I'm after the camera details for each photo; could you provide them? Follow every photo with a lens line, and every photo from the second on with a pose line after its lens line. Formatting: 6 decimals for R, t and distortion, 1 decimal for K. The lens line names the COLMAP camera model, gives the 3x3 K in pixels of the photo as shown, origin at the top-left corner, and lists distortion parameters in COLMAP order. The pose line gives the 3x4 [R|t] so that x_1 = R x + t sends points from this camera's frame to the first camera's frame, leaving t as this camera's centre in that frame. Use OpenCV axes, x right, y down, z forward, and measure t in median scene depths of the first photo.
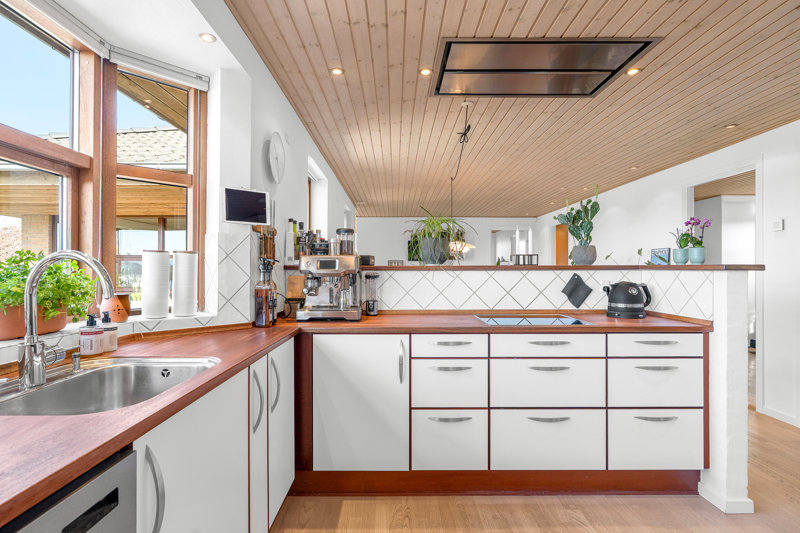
lens RADIAL K [[407.9, 0, 395.6], [0, 407.9, 266.4], [0, 0, 1]] dist [-0.001474, -0.000162]
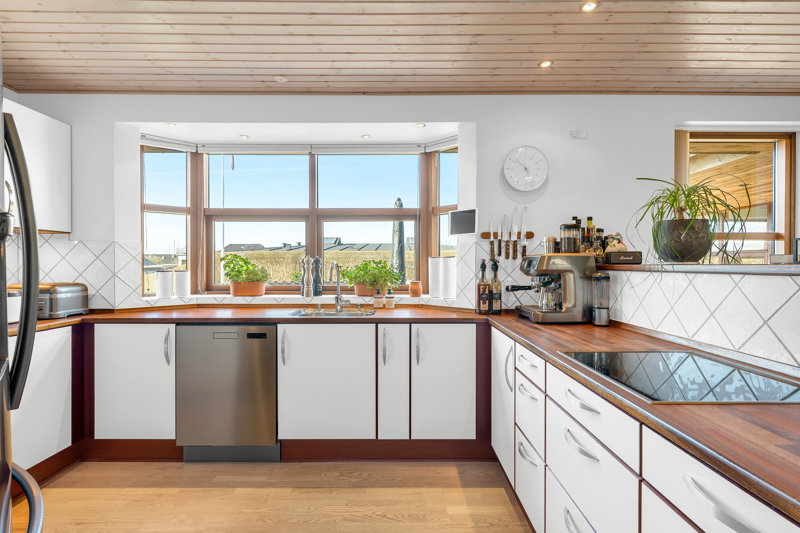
lens RADIAL K [[407.9, 0, 397.4], [0, 407.9, 267.3], [0, 0, 1]] dist [-0.001474, -0.000162]
pose [[0.007548, 0.004579, -0.999961, 0.954409], [0.008430, 0.999954, 0.004643, -0.004950], [0.999936, -0.008464, 0.007509, 0.743432]]
